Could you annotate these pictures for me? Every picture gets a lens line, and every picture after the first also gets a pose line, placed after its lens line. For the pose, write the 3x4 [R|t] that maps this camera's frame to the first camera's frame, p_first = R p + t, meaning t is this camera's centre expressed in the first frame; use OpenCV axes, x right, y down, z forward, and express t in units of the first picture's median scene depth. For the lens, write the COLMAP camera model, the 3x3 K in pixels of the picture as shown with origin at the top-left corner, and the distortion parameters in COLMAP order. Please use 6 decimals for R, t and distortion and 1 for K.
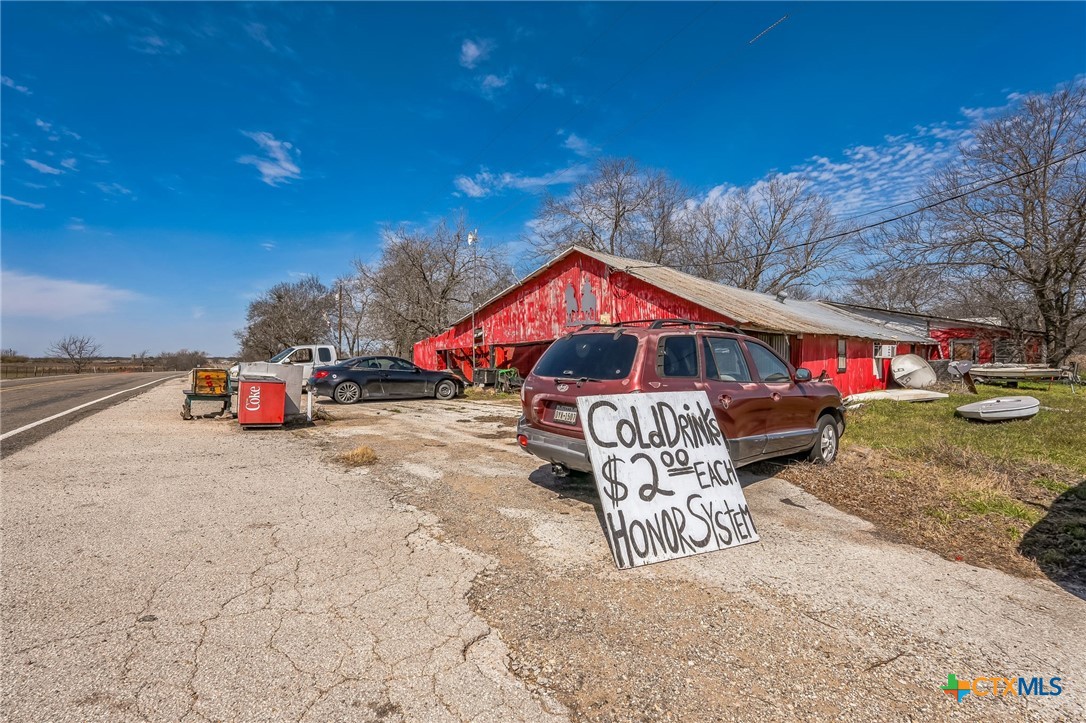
lens RADIAL K [[484.0, 0, 540.5], [0, 484.0, 367.1], [0, 0, 1]] dist [-0.021115, -0.000345]
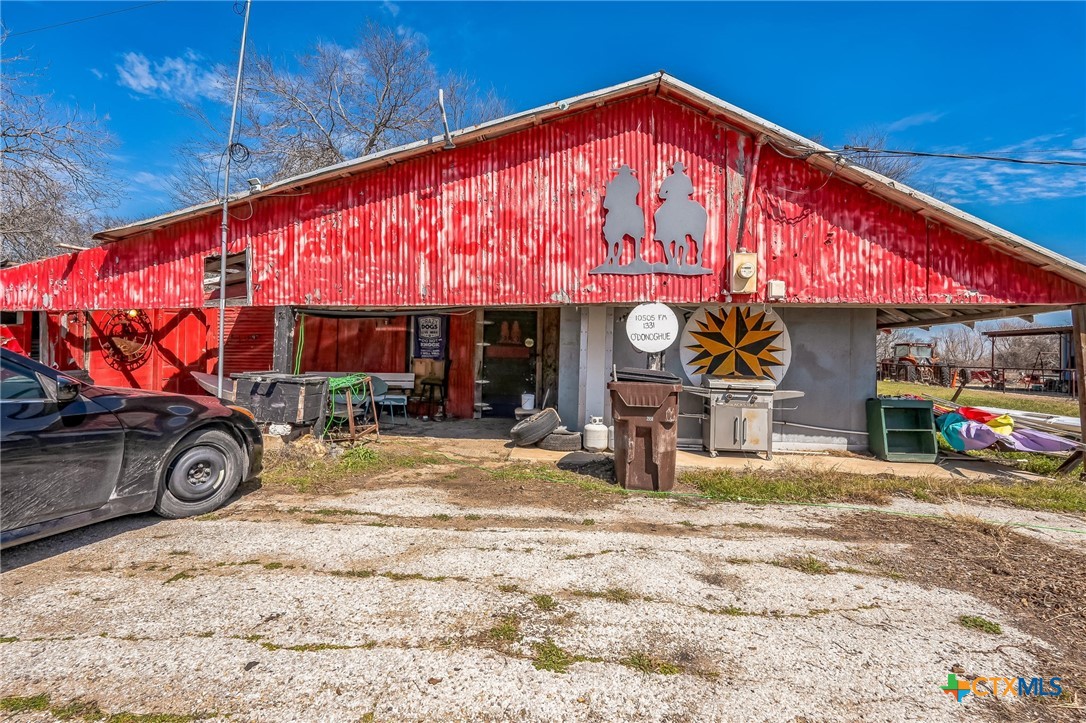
lens RADIAL K [[484.0, 0, 544.1], [0, 484.0, 355.9], [0, 0, 1]] dist [-0.021115, -0.000345]
pose [[0.690303, 0.016108, 0.723341, -0.247460], [-0.008979, 0.999866, -0.013697, -0.008778], [-0.723465, 0.002960, 0.690355, 0.696231]]
